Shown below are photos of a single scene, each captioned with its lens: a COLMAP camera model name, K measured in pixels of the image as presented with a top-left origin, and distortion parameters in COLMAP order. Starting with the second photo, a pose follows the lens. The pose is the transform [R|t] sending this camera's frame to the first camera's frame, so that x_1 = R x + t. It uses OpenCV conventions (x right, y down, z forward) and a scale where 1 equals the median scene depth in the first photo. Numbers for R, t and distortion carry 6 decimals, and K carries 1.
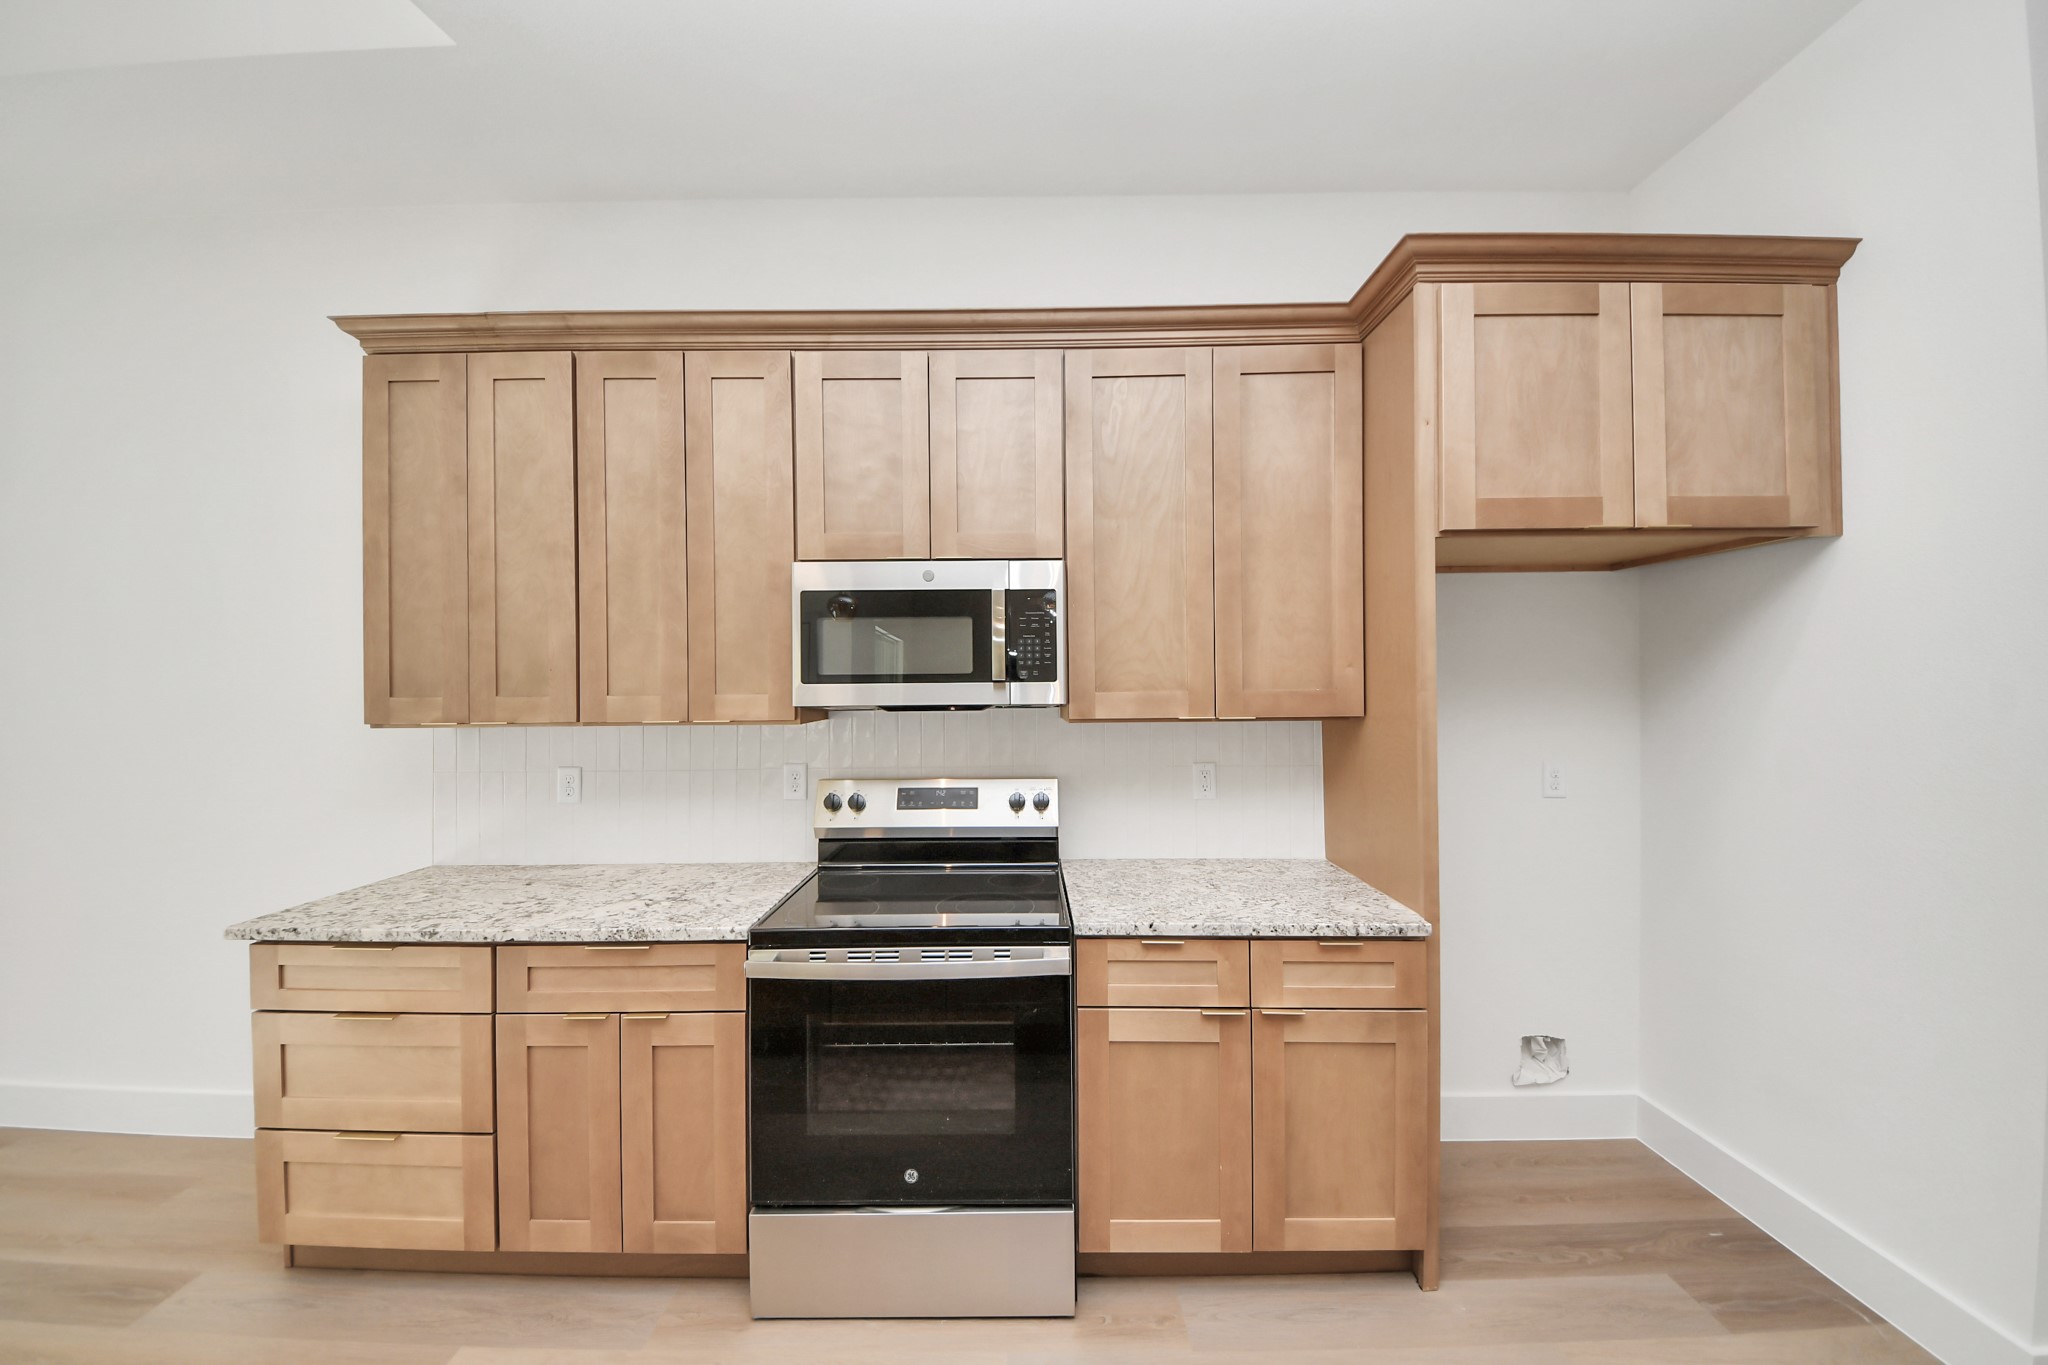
lens RADIAL K [[729.5, 0, 1022.3], [0, 729.5, 678.9], [0, 0, 1]] dist [0.008744, -0.000402]
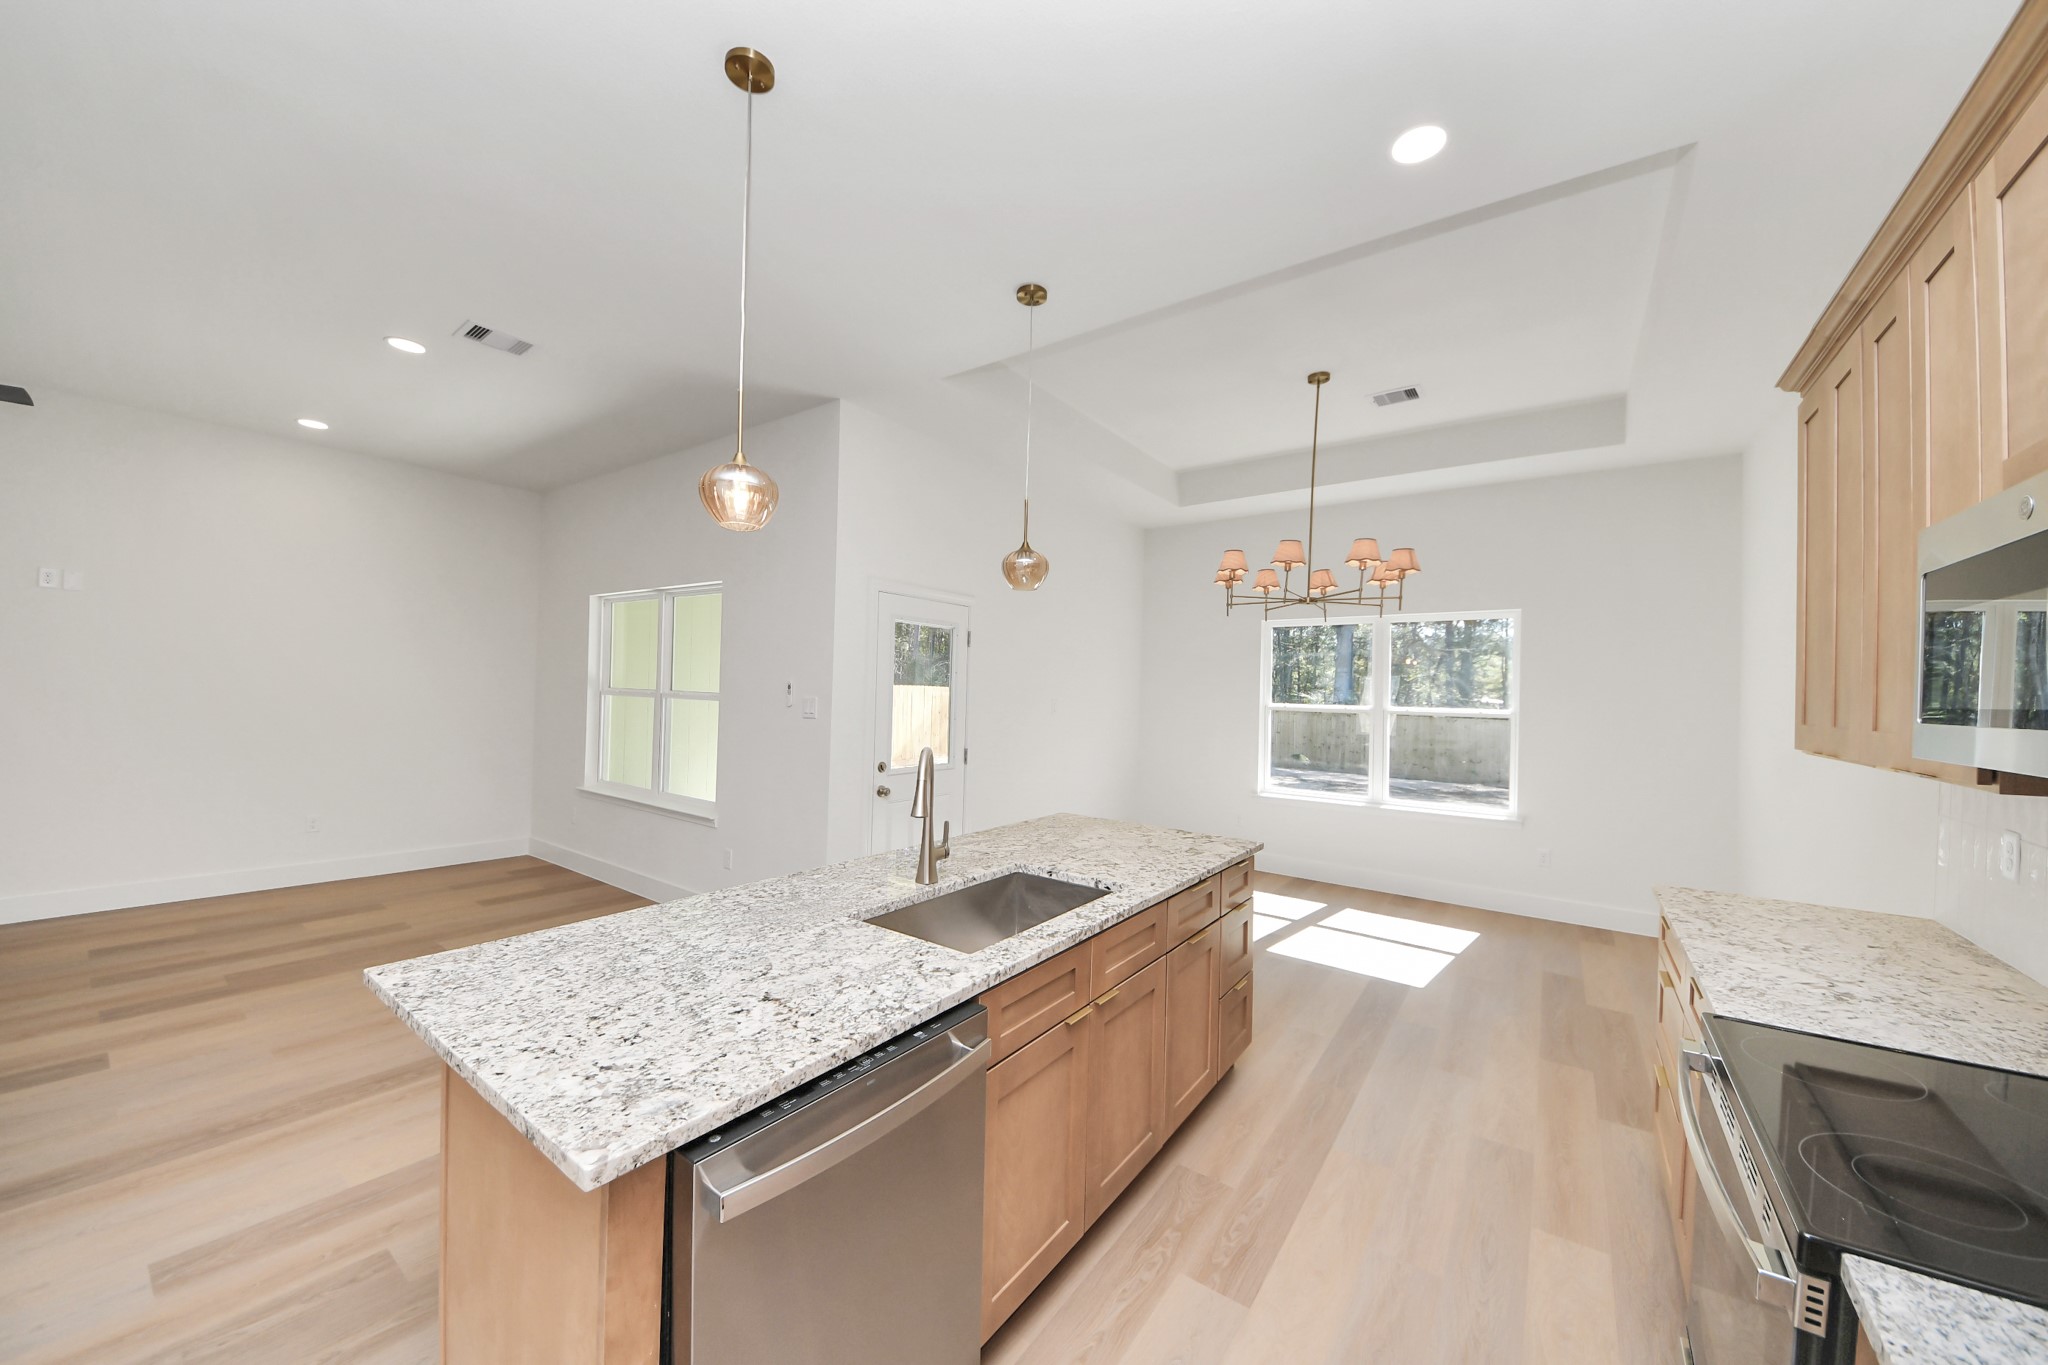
lens RADIAL K [[725.9, 0, 1022.1], [0, 725.9, 688.6], [0, 0, 1]] dist [0.014148, -0.010457]
pose [[-0.592366, -0.007904, -0.805631, 0.651715], [-0.007602, 0.999962, -0.004221, -0.015269], [0.805633, 0.003625, -0.592403, 0.734463]]
